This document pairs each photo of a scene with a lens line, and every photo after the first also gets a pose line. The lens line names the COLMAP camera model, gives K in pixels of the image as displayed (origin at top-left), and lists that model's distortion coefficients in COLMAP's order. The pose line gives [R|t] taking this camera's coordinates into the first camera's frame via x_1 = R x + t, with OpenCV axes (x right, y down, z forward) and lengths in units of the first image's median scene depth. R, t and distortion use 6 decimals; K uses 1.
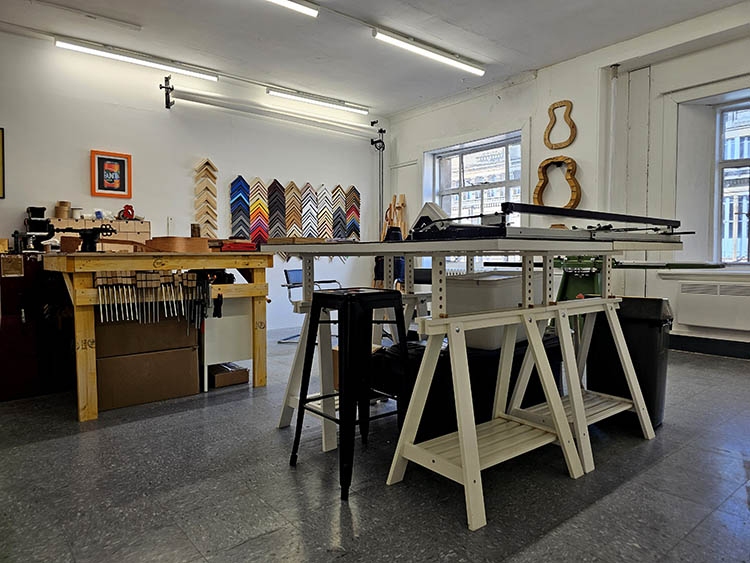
lens RADIAL K [[494.8, 0, 376.5], [0, 494.8, 279.2], [0, 0, 1]] dist [0.000026, -0.004239]
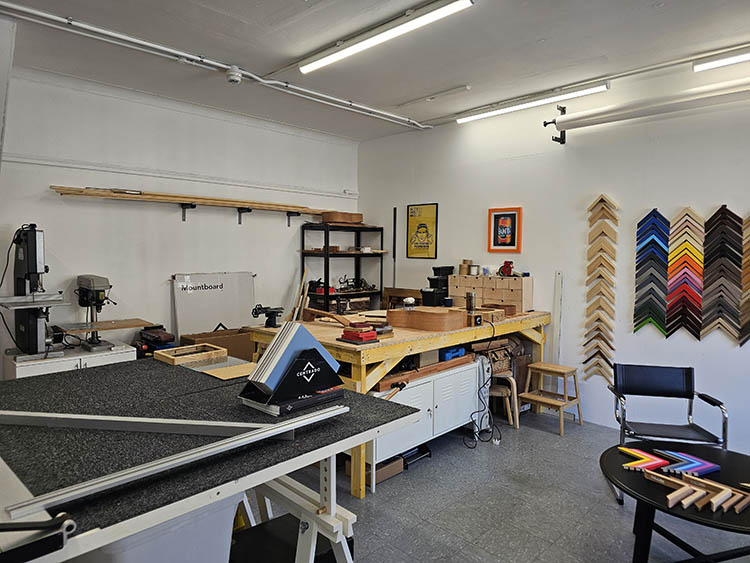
lens RADIAL K [[494.8, 0, 376.3], [0, 494.8, 283.8], [0, 0, 1]] dist [0.000026, -0.004239]
pose [[0.107407, 0.055761, -0.992650, 0.424110], [-0.056400, 0.997160, 0.049911, -0.137519], [0.992614, 0.050625, 0.110247, 0.634440]]
